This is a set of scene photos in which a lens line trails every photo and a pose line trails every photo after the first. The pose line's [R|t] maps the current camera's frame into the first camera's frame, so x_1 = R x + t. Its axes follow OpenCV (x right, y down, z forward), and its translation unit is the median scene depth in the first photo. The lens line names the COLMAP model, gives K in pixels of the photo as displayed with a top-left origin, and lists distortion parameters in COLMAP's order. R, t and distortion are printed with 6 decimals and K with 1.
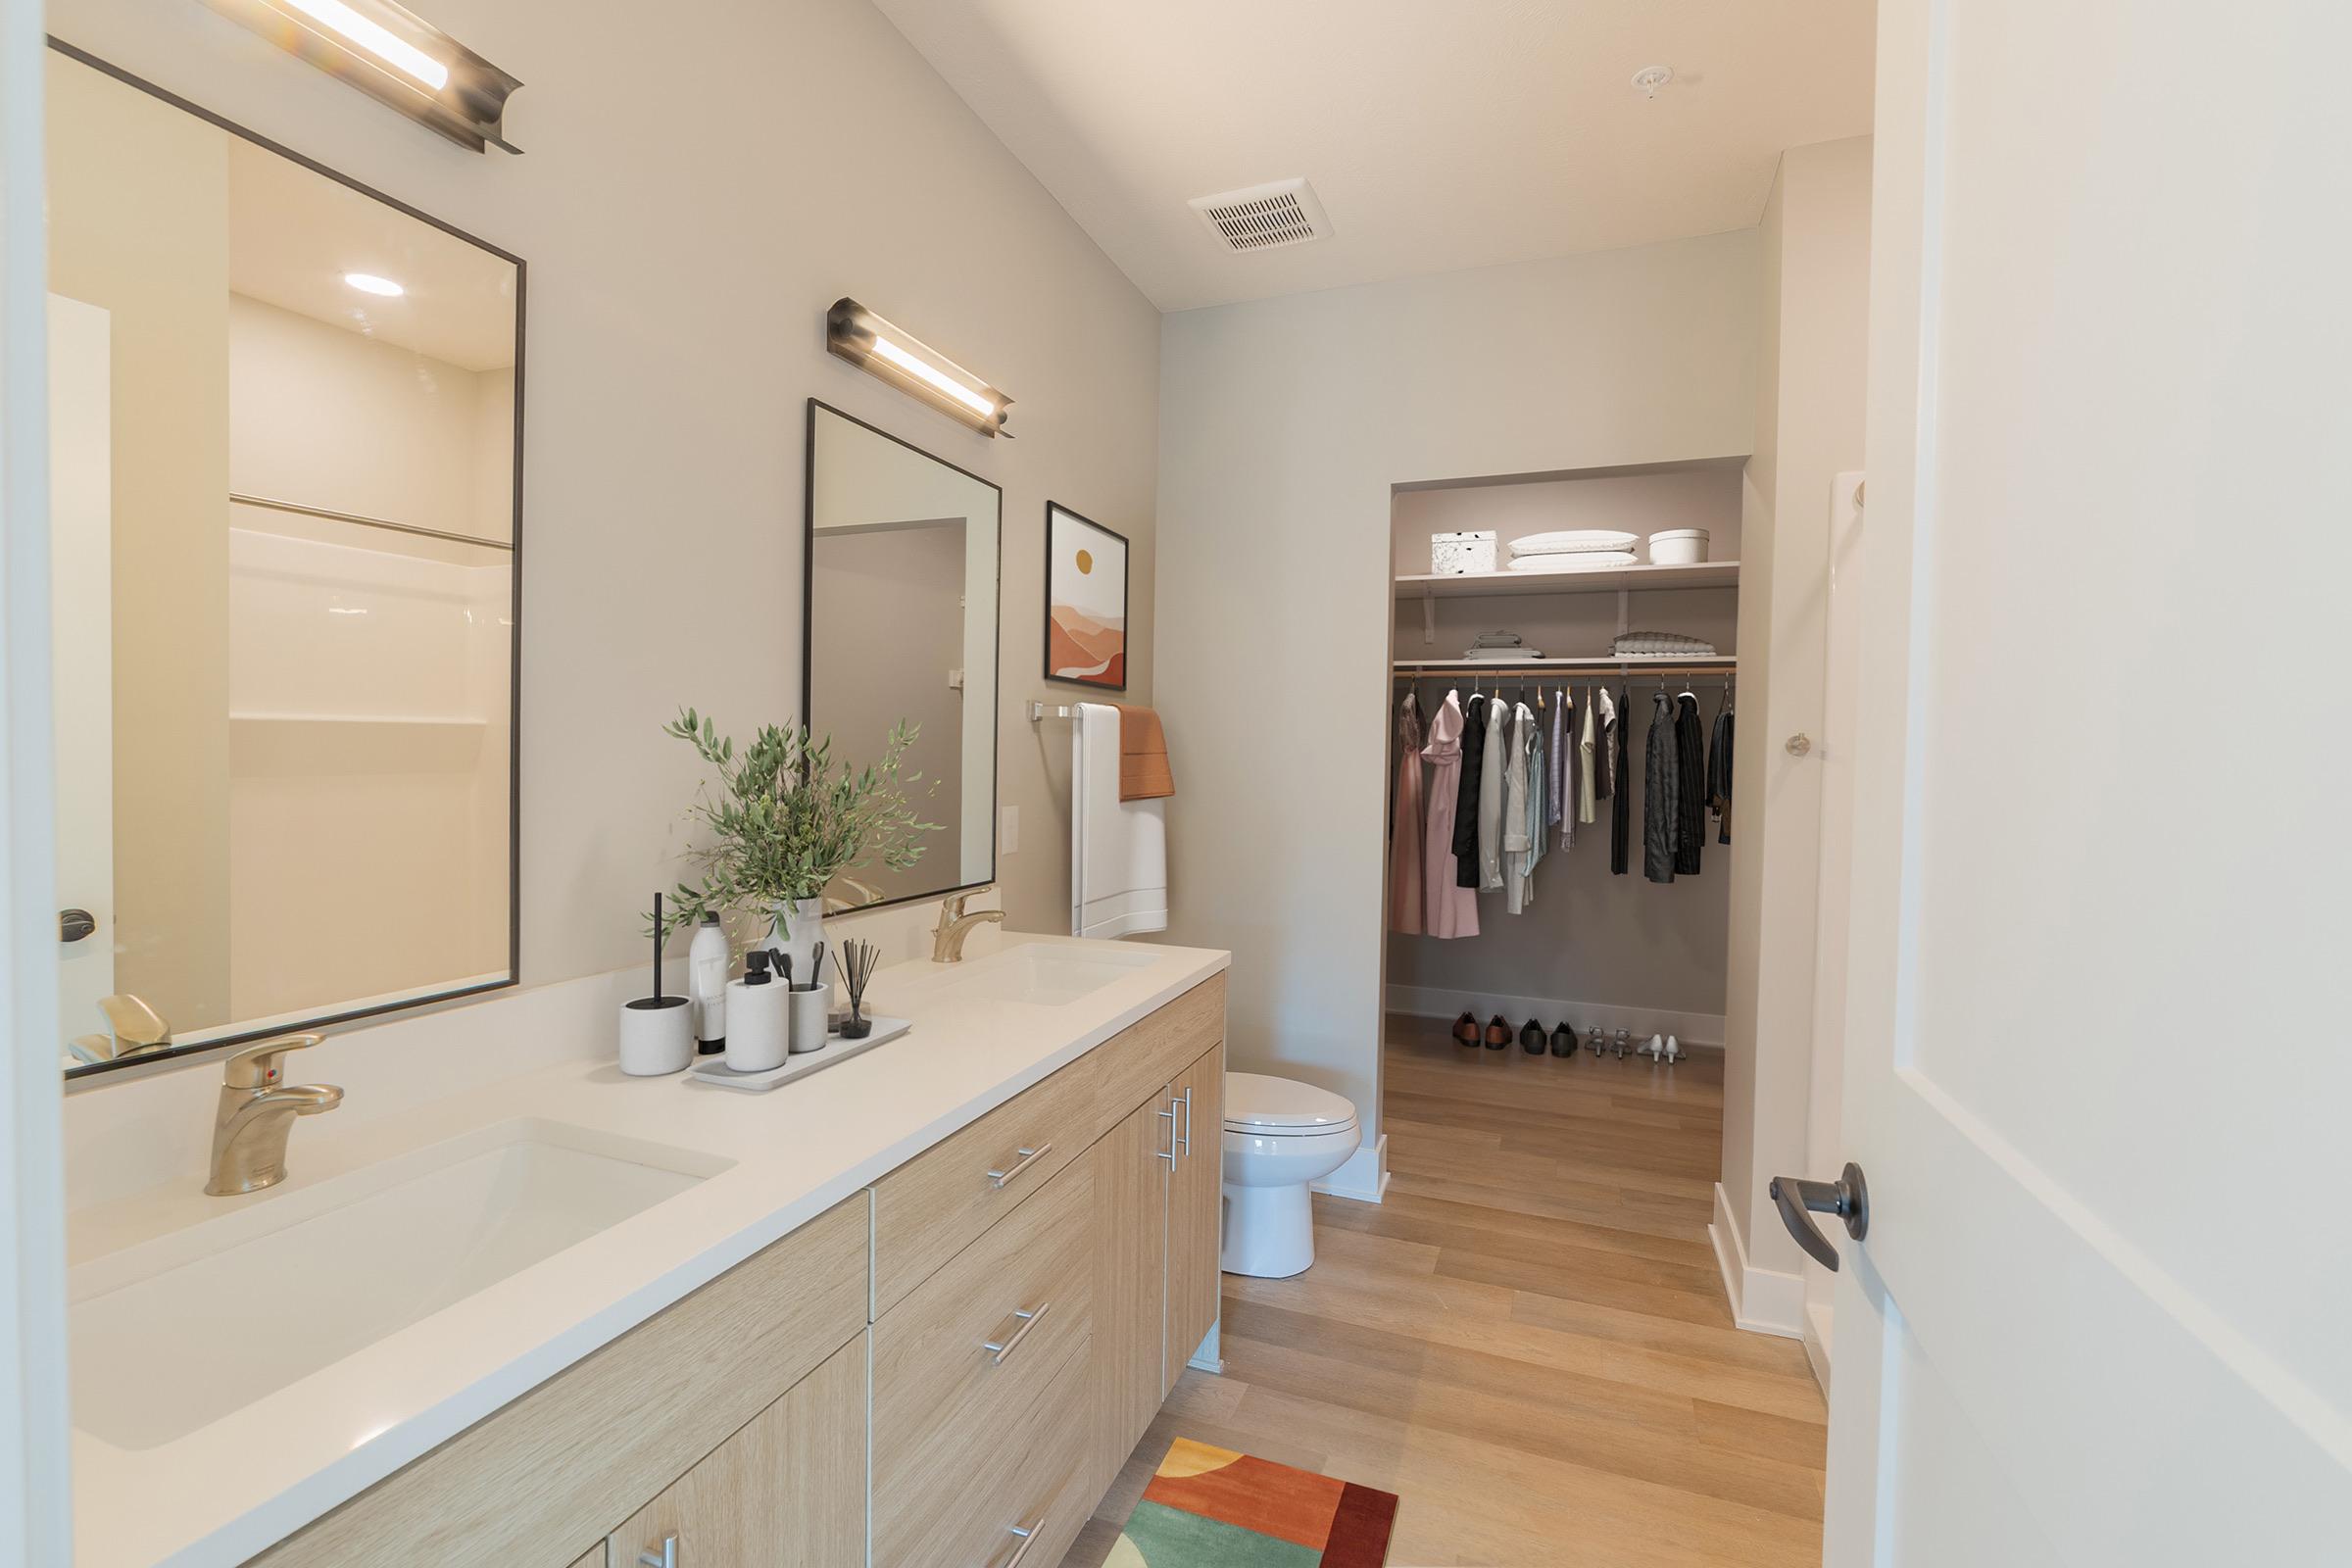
lens RADIAL K [[1021.8, 0, 1176.0], [0, 1021.8, 784.0], [0, 0, 1]] dist [-0.000462, -0.000192]
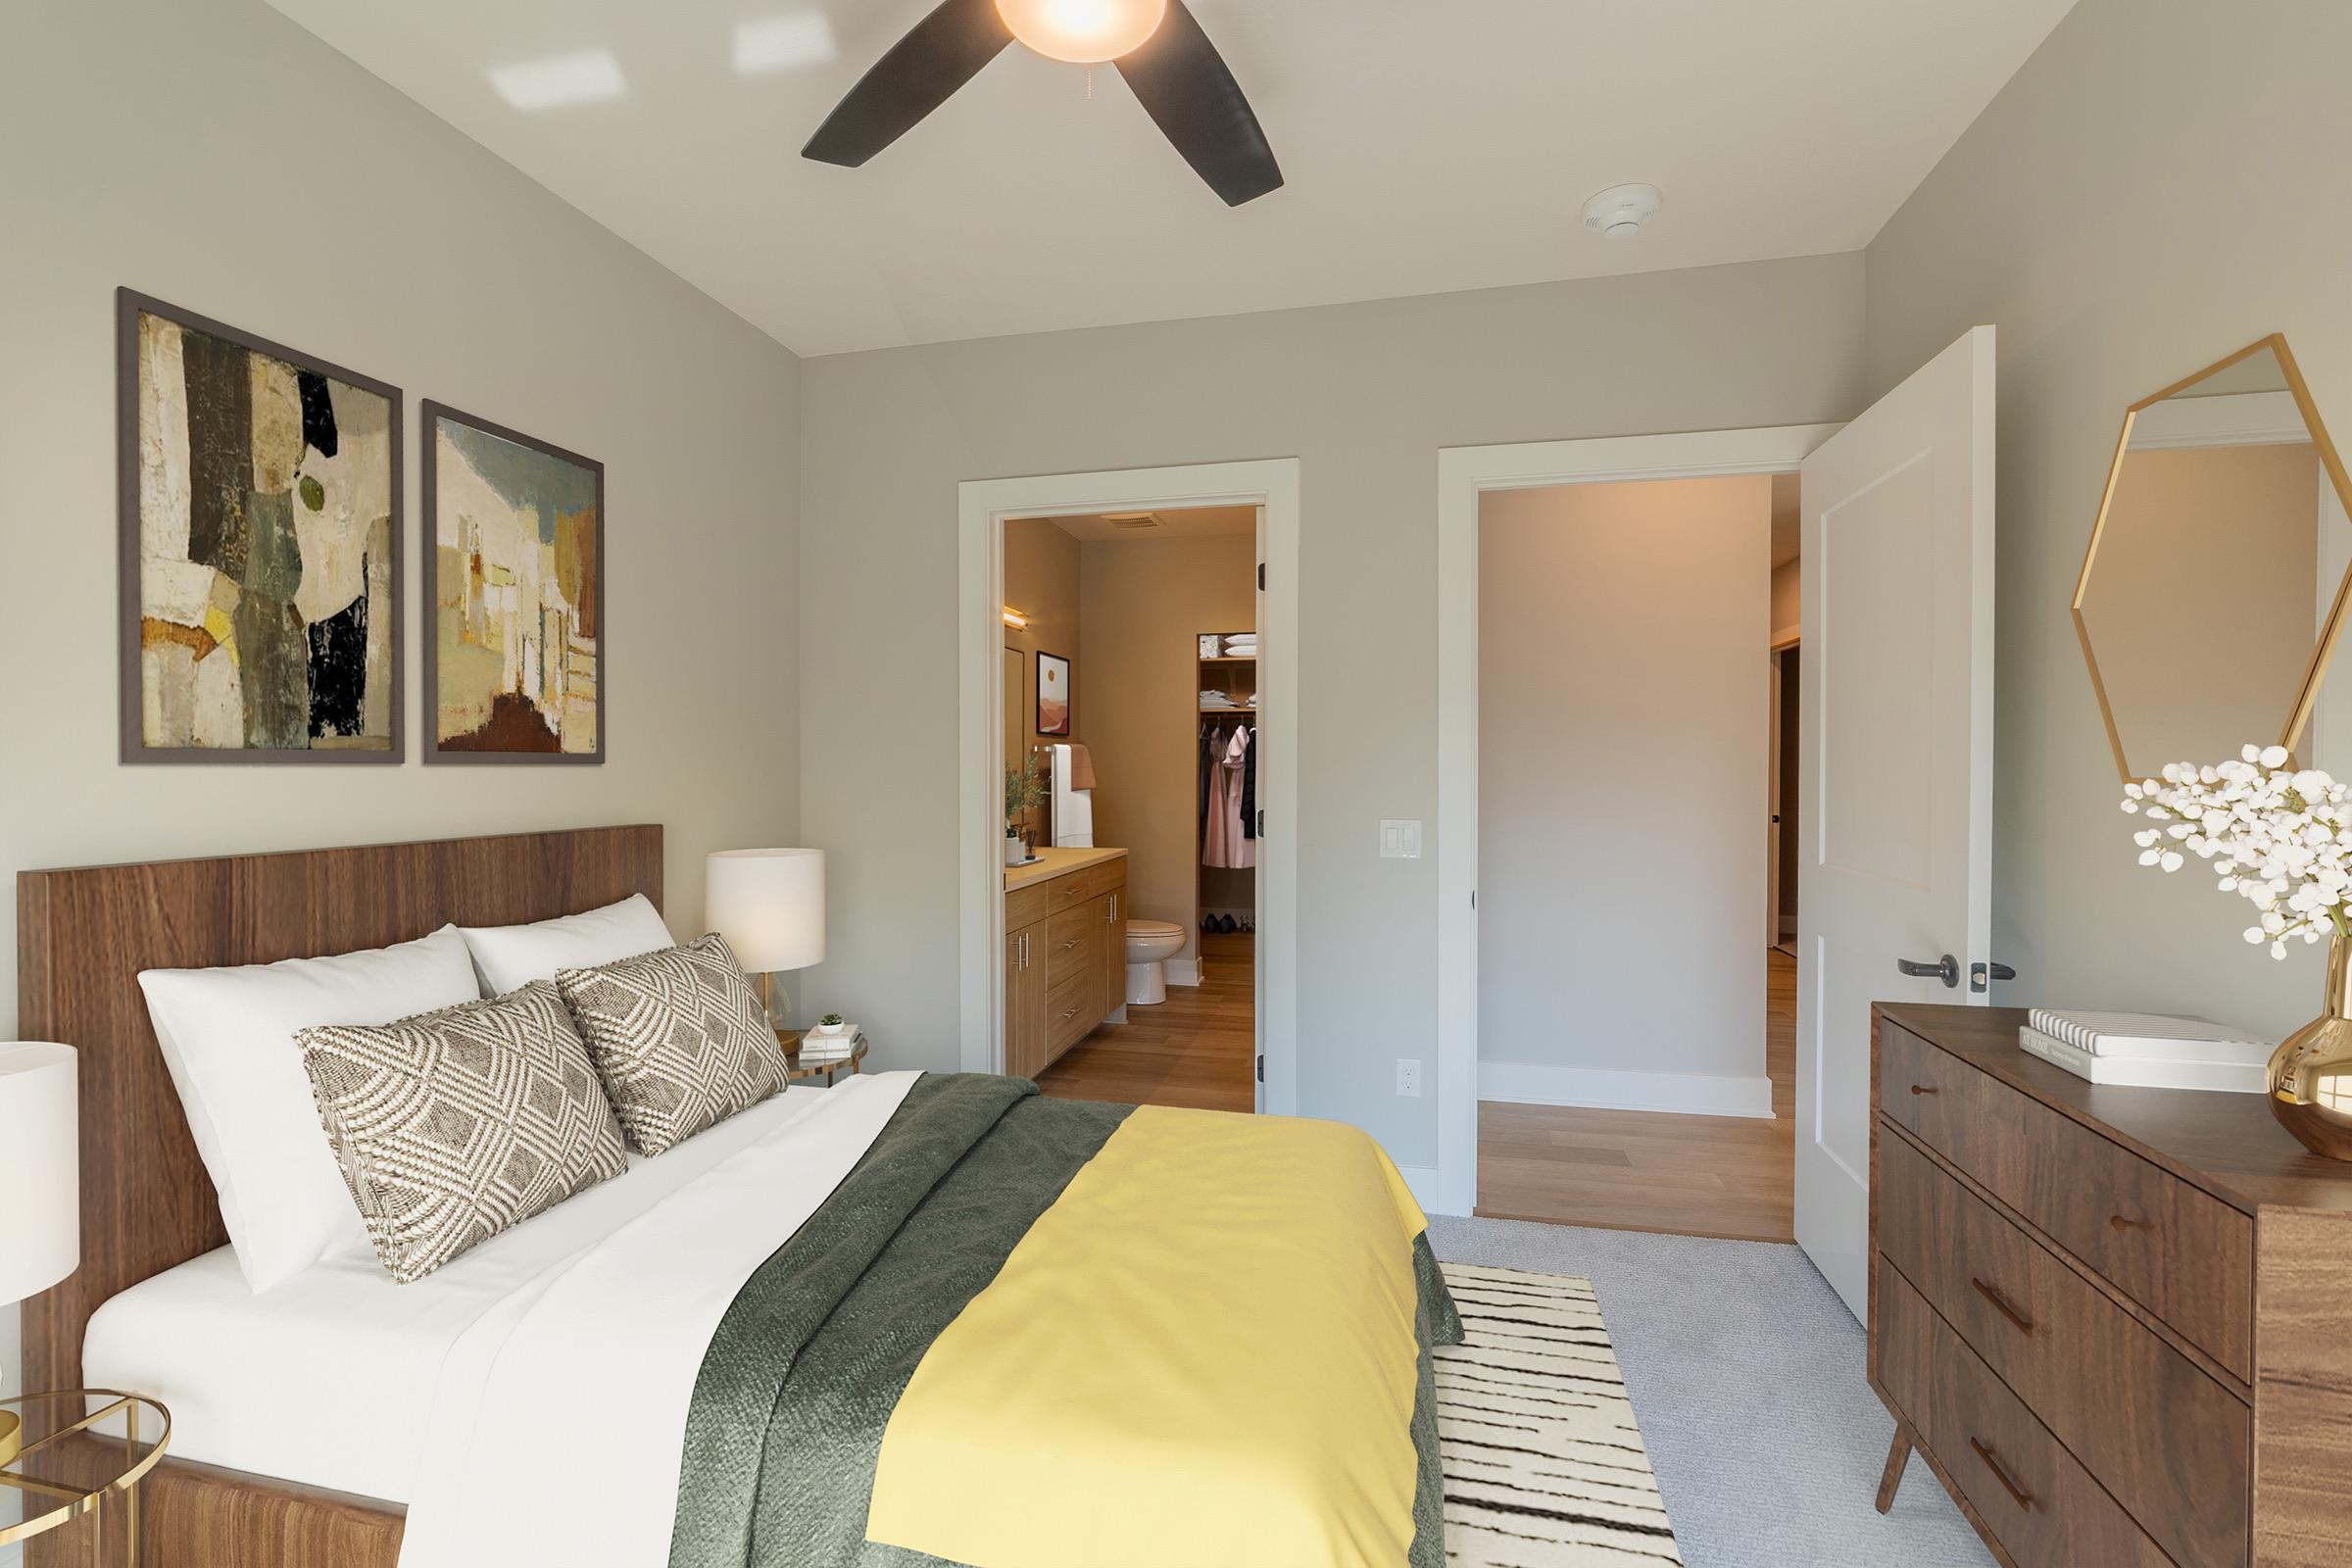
lens RADIAL K [[1021.8, 0, 1176.0], [0, 1021.8, 784.0], [0, 0, 1]] dist [-0.000462, -0.000192]
pose [[0.989118, -0.018717, 0.145928, -0.142172], [0.019877, 0.999781, -0.006498, 0.023074], [-0.145775, 0.009328, 0.989274, -1.079713]]
